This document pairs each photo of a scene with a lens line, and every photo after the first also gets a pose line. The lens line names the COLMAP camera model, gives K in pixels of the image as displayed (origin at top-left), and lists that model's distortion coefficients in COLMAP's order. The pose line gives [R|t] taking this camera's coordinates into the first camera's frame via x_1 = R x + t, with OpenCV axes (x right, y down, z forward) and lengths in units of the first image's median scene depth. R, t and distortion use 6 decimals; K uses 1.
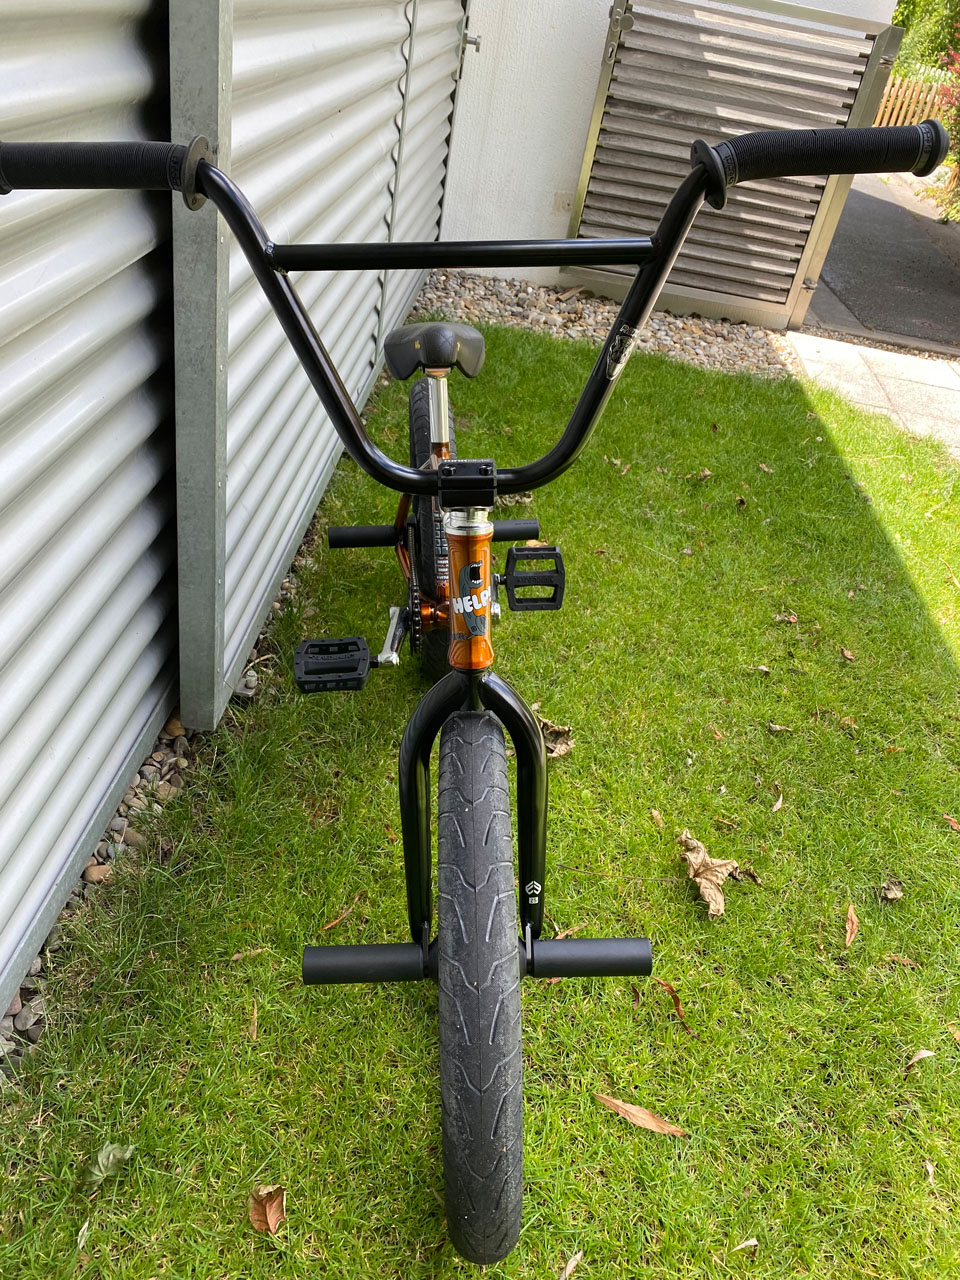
lens RADIAL K [[1010.8, 0, 490.0], [0, 1010.8, 638.3], [0, 0, 1]] dist [0.045863, -0.055656]
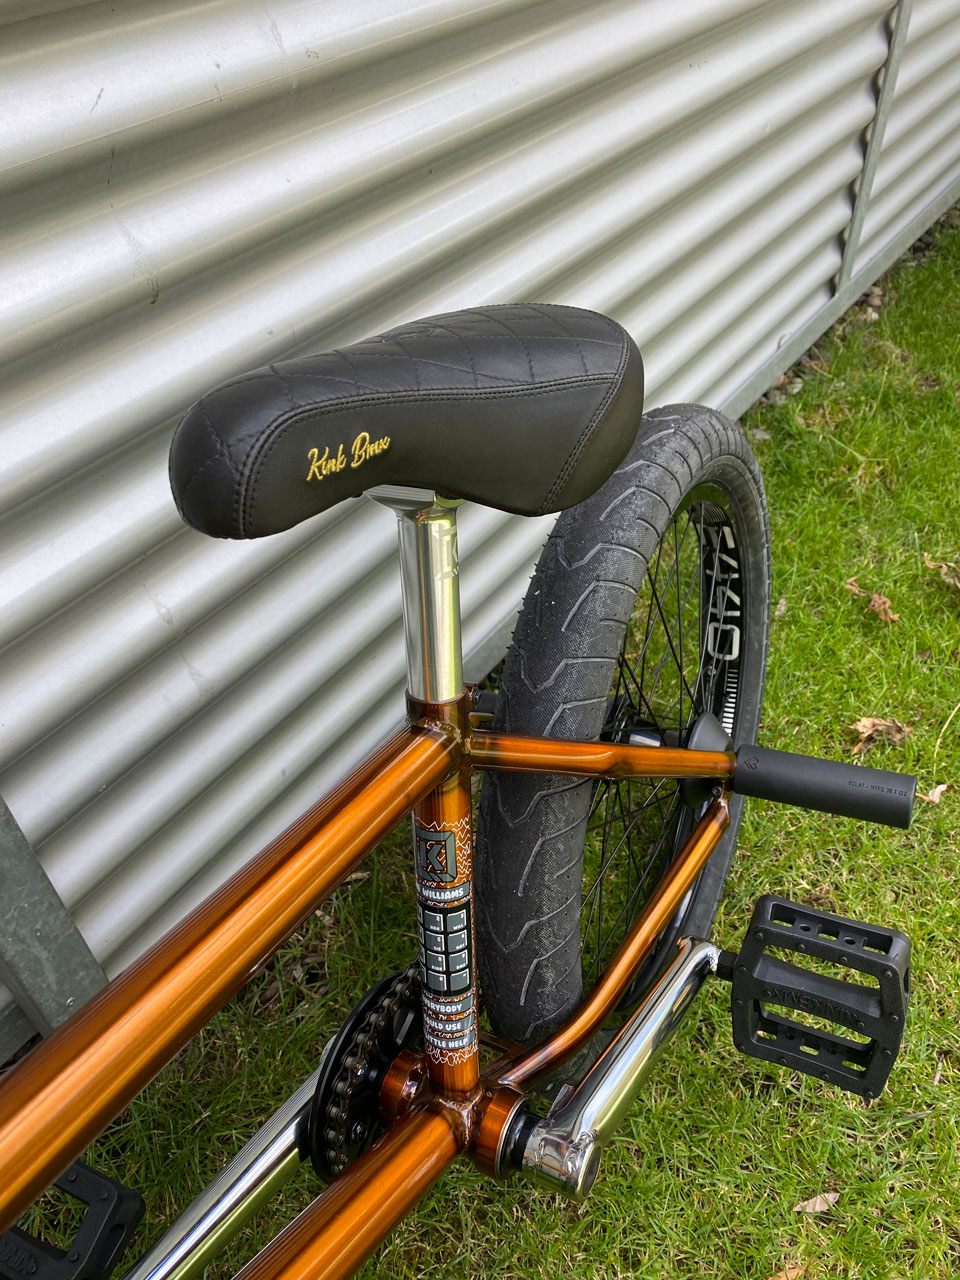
lens RADIAL K [[989.1, 0, 480.0], [0, 989.1, 640.0], [0, 0, 1]] dist [-0.003251, -0.007069]
pose [[0.821252, 0.207396, -0.531537, 0.047768], [-0.139076, 0.976262, 0.166040, -0.100704], [0.553356, -0.062437, 0.830602, 0.286666]]
